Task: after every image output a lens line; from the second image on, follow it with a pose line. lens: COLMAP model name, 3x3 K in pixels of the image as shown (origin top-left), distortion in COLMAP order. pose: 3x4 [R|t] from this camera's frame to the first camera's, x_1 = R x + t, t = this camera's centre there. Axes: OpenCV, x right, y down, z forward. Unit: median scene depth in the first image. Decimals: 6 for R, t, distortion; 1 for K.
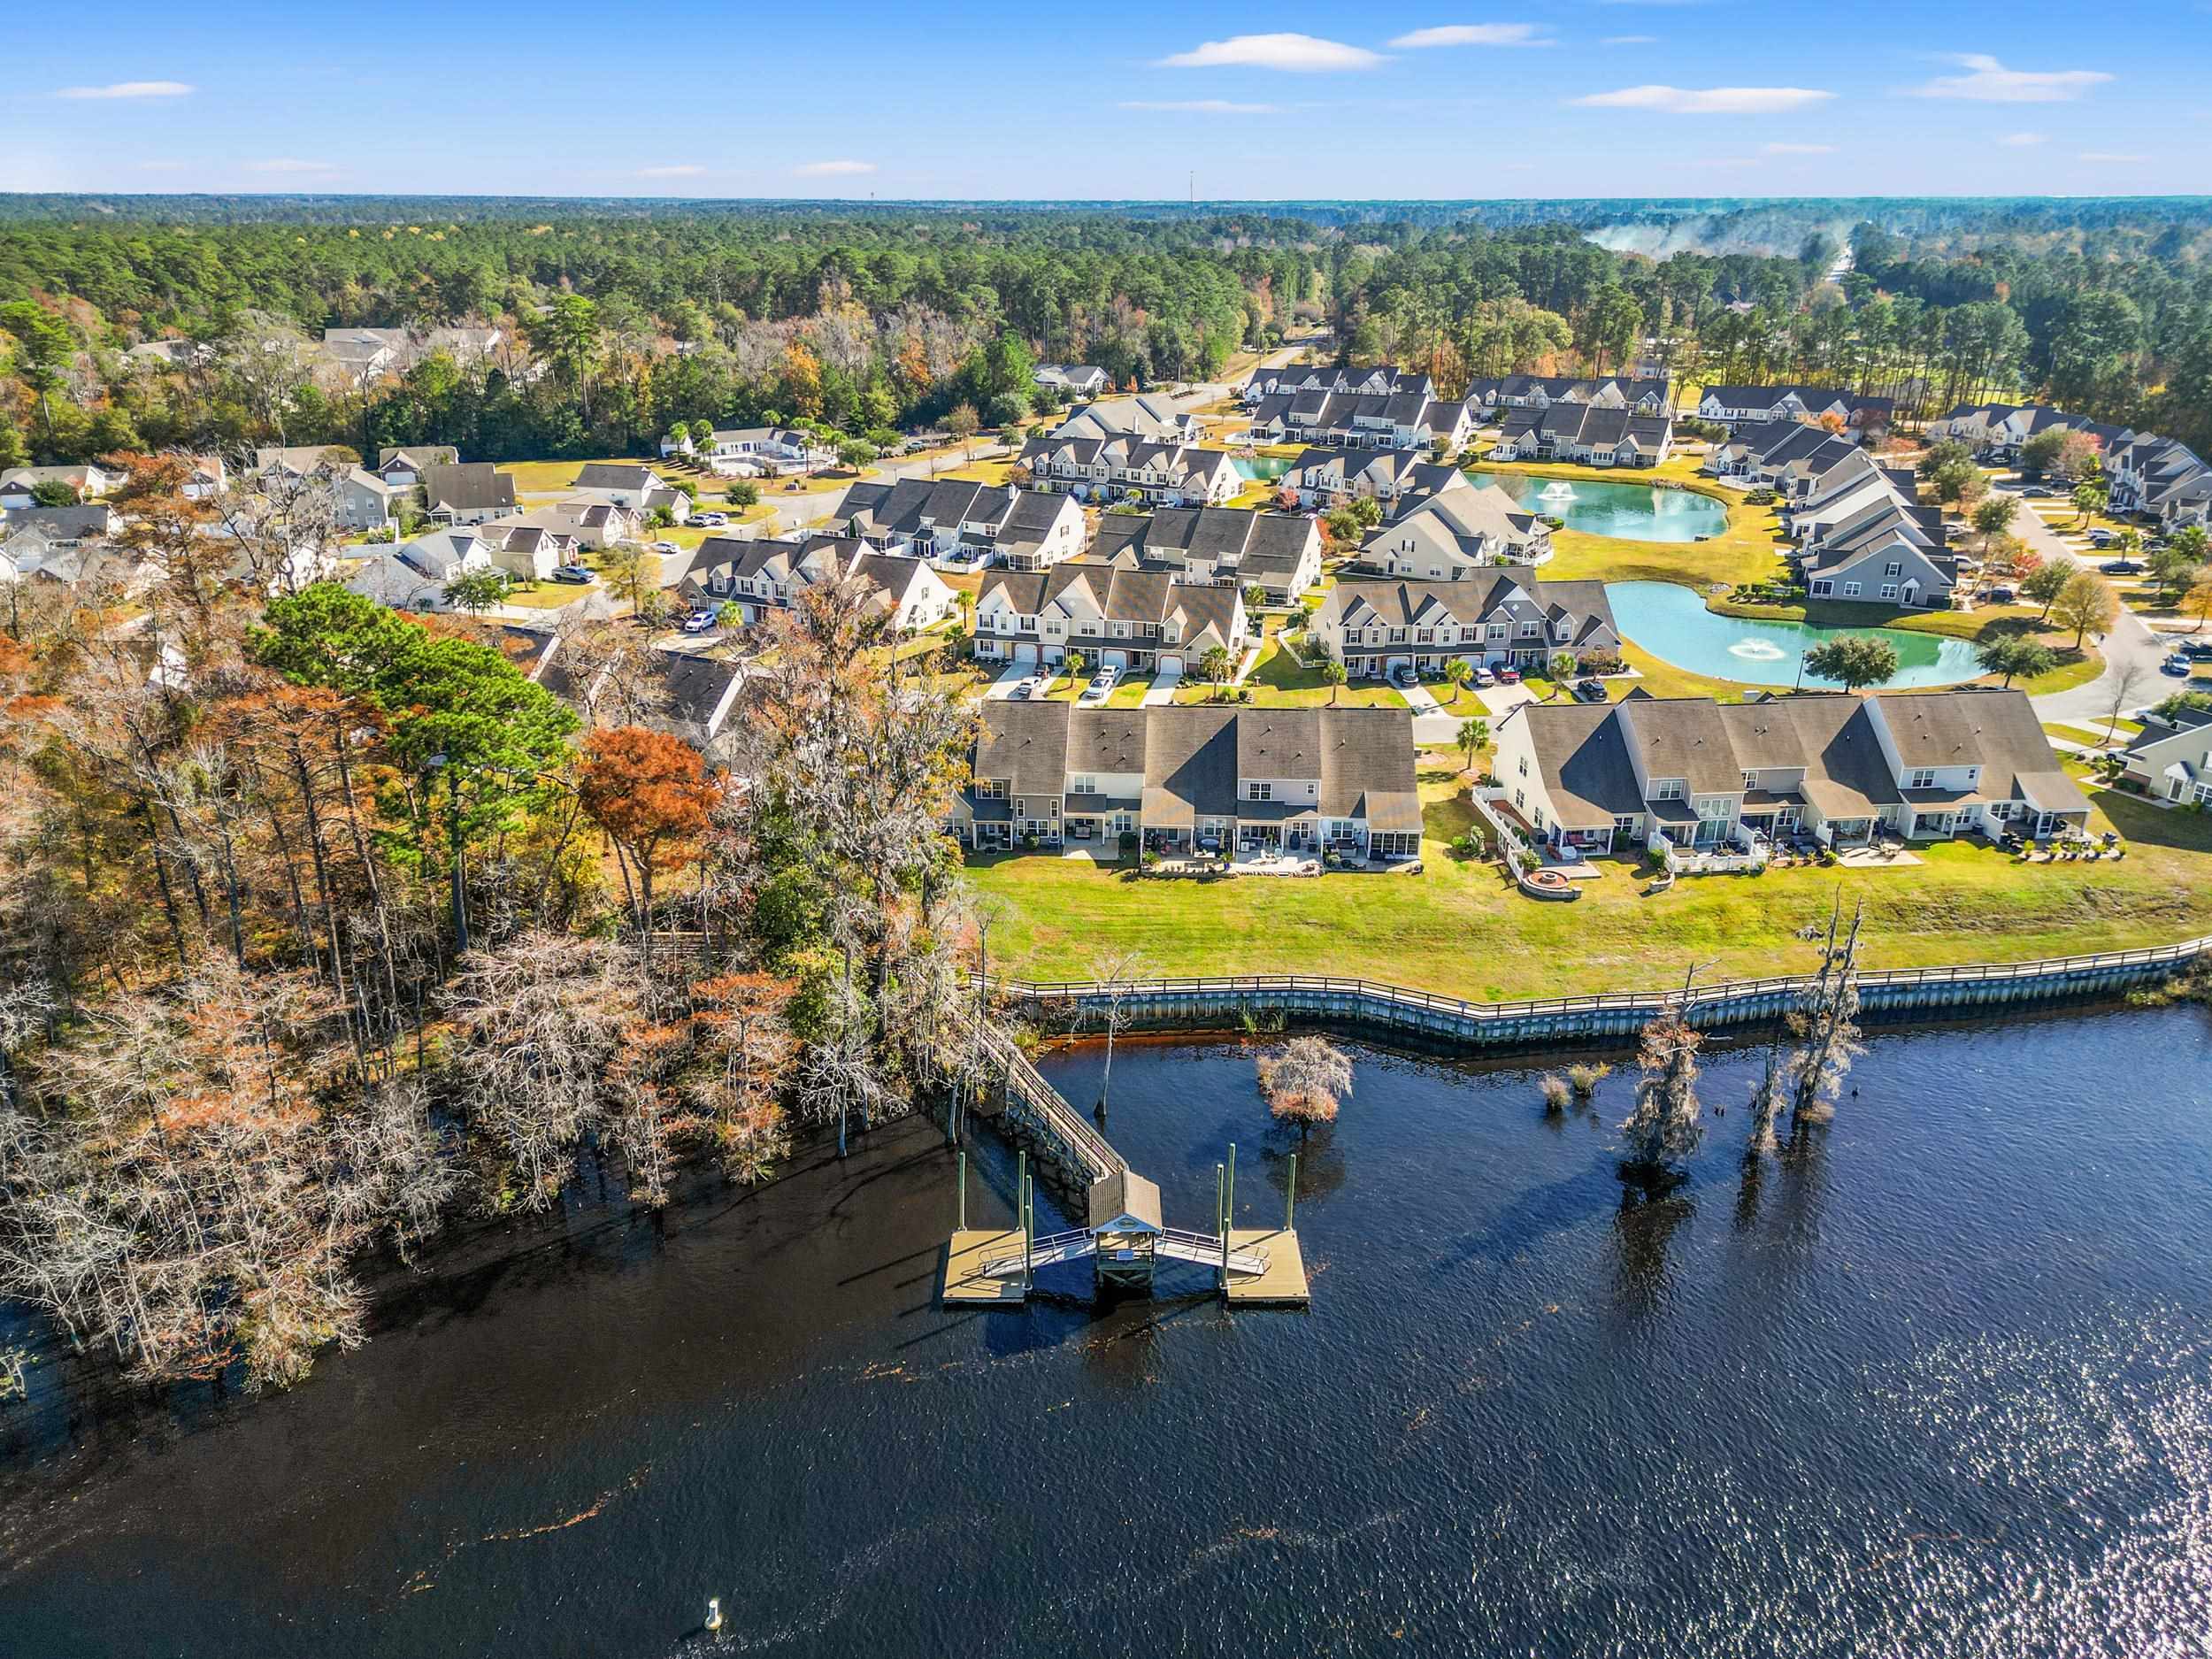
lens RADIAL K [[1604.4, 0, 1106.0], [0, 1604.4, 829.5], [0, 0, 1]] dist [0.100257, -0.115138]
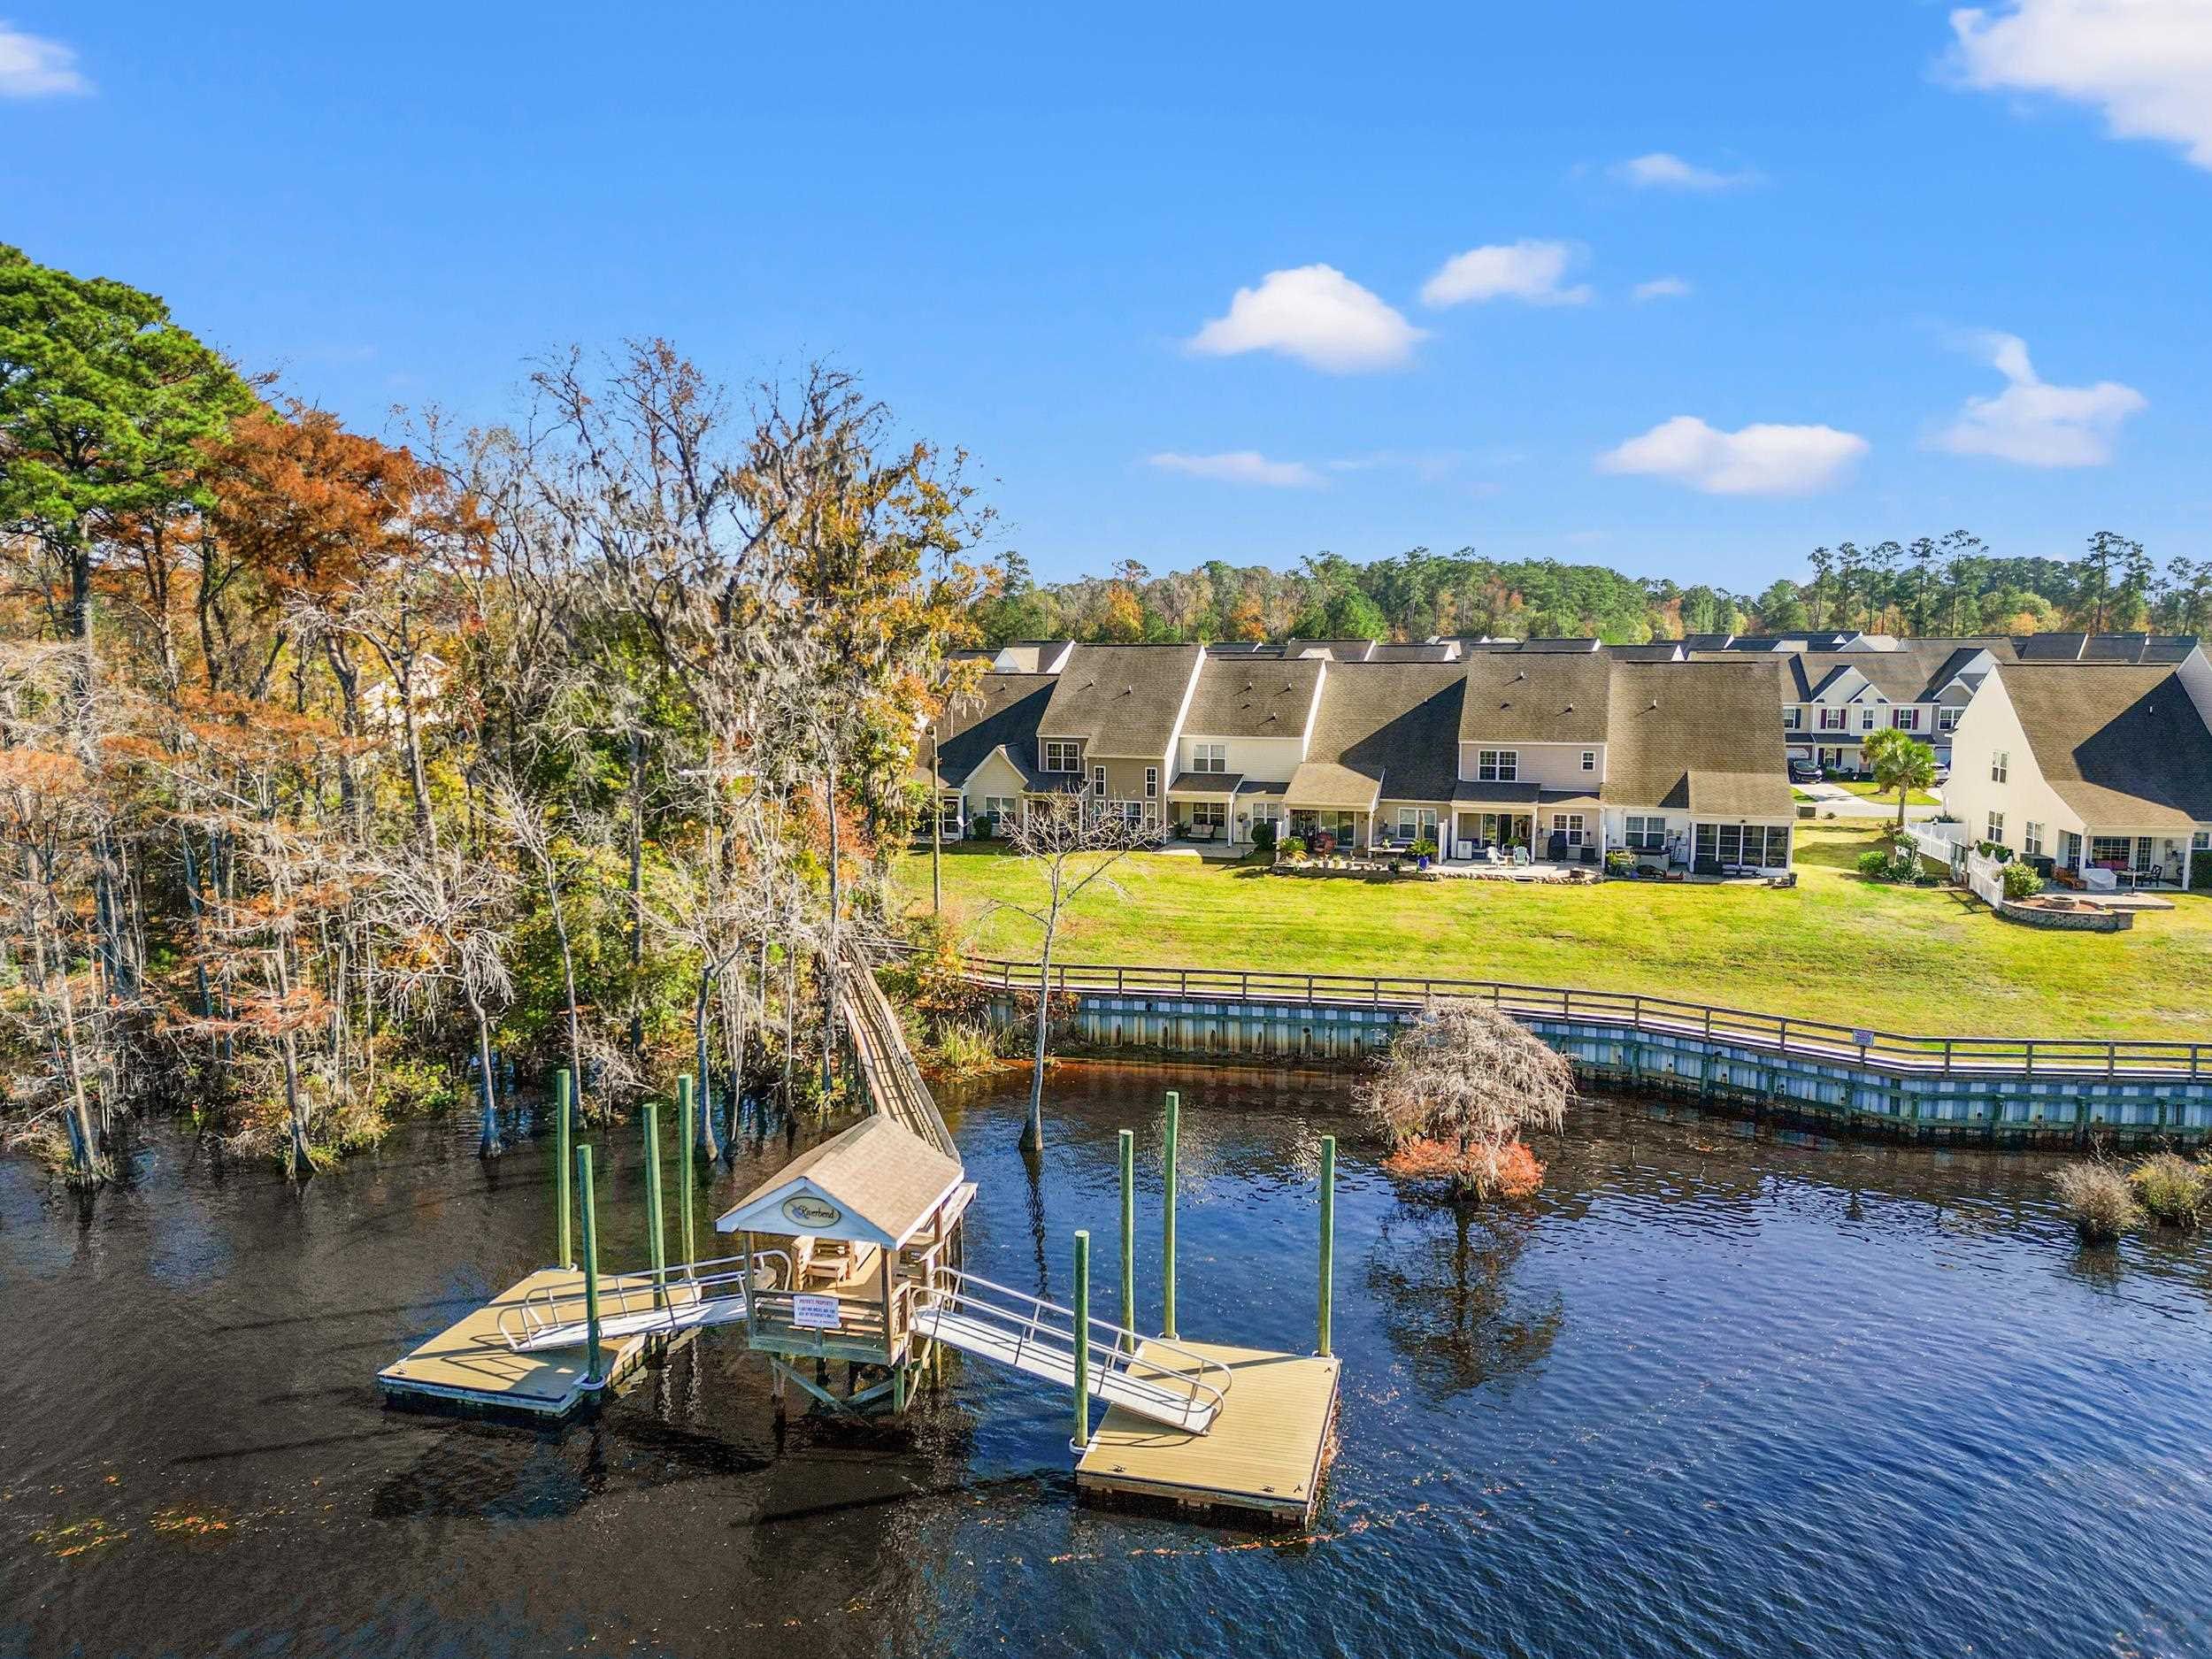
lens RADIAL K [[1604.4, 0, 1106.0], [0, 1604.4, 829.5], [0, 0, 1]] dist [0.100257, -0.115138]
pose [[0.966216, 0.028681, -0.256133, 0.106689], [-0.093403, 0.965200, -0.244263, 0.152780], [0.240214, 0.259934, 0.935271, 0.406755]]
